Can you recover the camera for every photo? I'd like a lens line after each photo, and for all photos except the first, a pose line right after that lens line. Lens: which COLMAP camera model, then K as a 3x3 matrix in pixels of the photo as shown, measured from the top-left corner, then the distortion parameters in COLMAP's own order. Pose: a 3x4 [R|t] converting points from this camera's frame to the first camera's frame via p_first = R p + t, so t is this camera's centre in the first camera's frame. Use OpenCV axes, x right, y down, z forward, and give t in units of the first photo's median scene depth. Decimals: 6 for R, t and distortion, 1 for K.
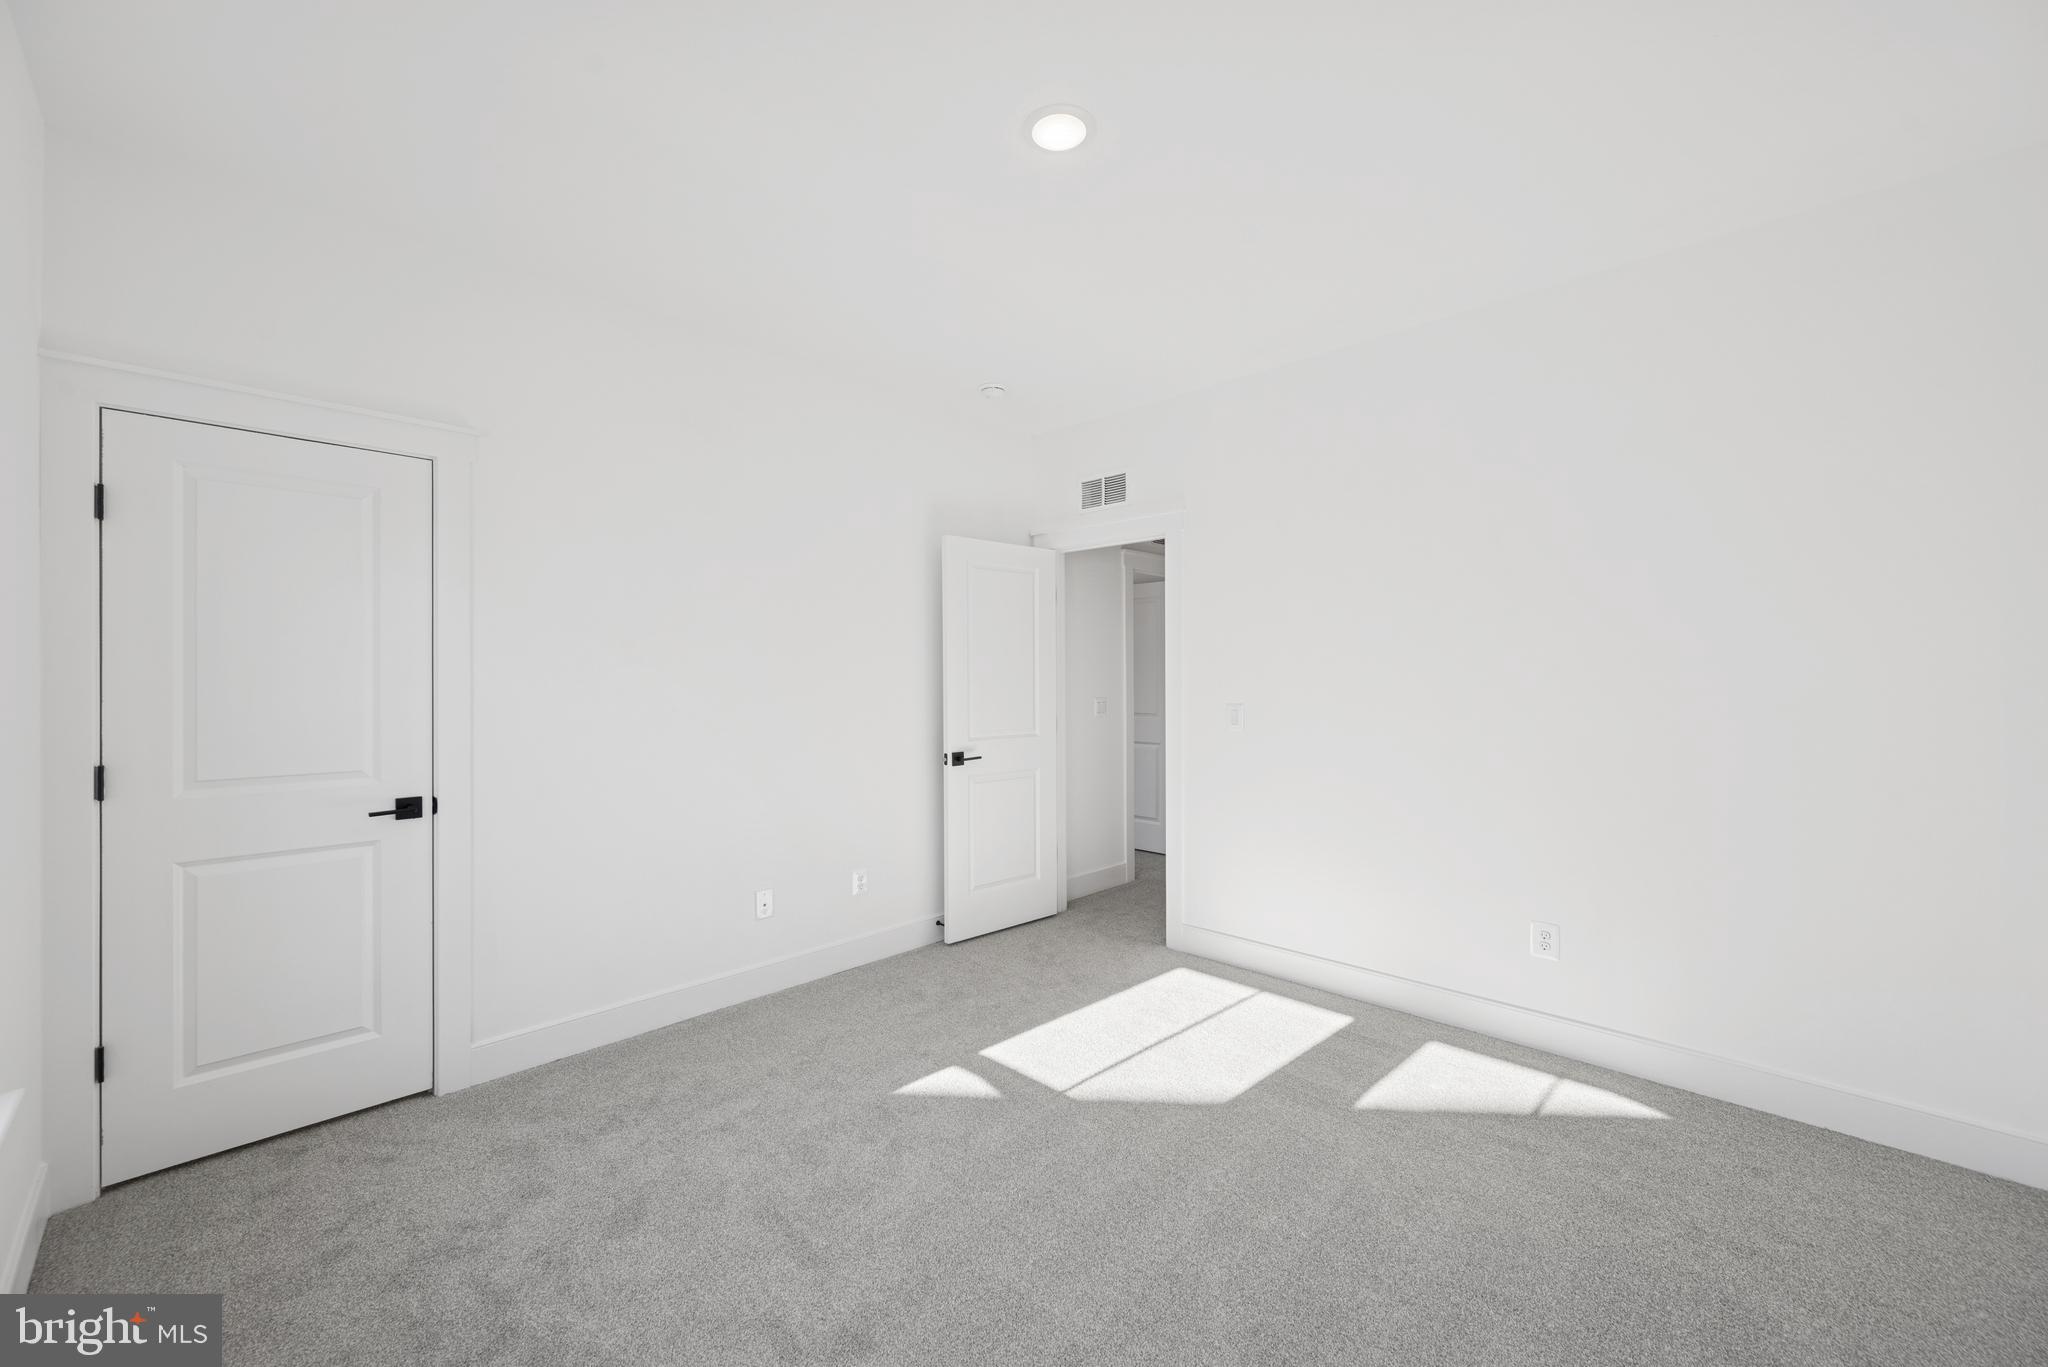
lens RADIAL K [[804.5, 0, 1013.8], [0, 804.5, 678.2], [0, 0, 1]] dist [0.000361, 0.000037]
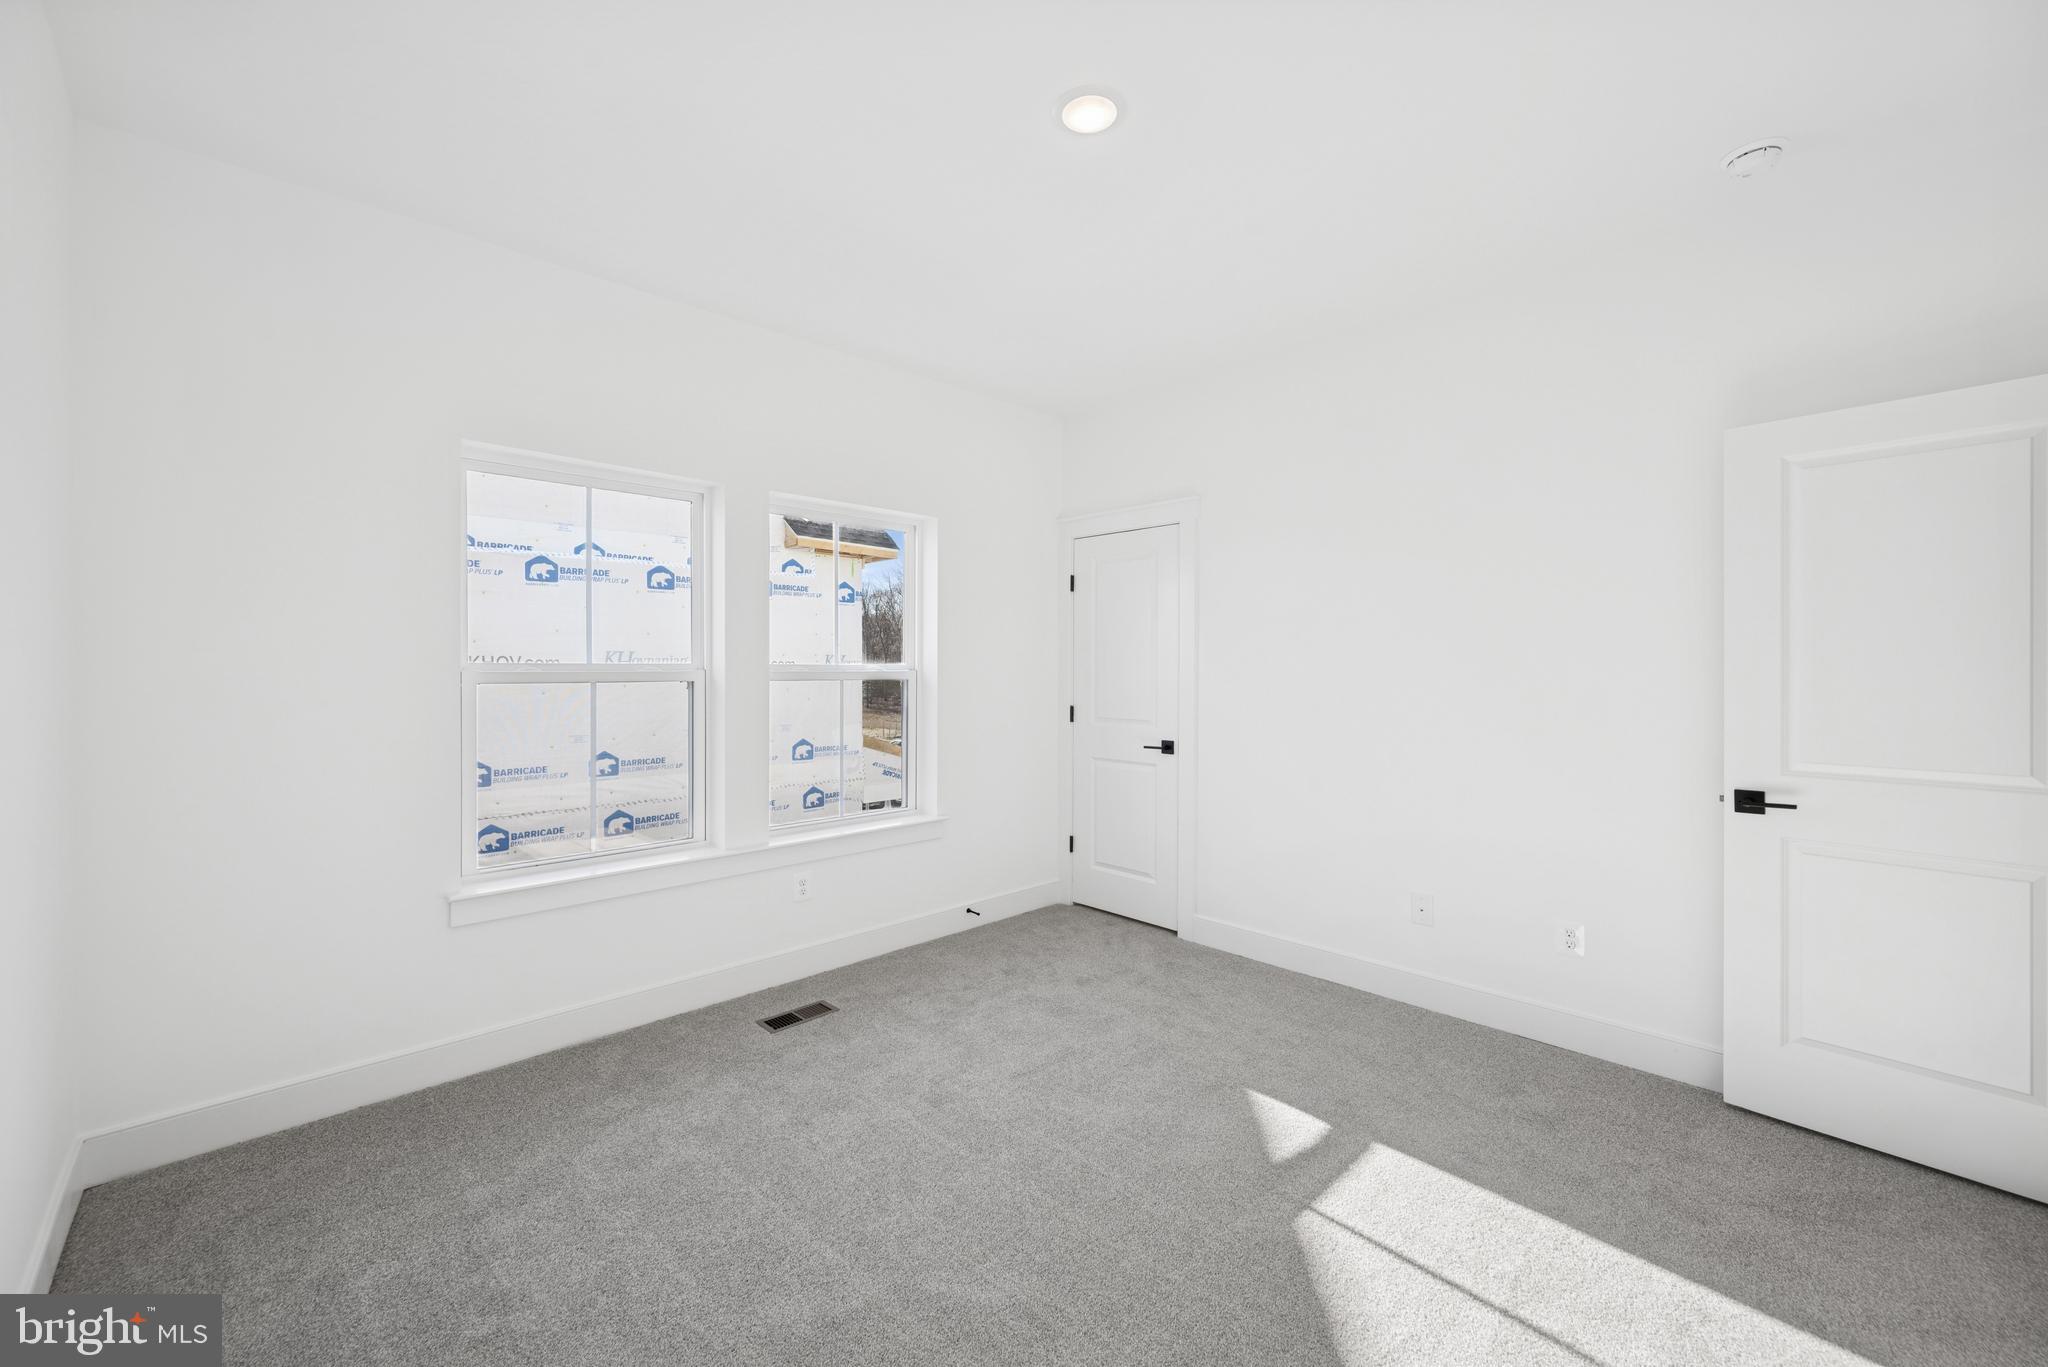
lens RADIAL K [[804.5, 0, 1013.8], [0, 804.5, 678.2], [0, 0, 1]] dist [0.000361, 0.000037]
pose [[-0.030005, 0.018413, -0.999380, 0.821930], [0.002437, 0.999829, 0.018348, -0.003434], [0.999547, -0.001885, -0.030045, 0.738427]]
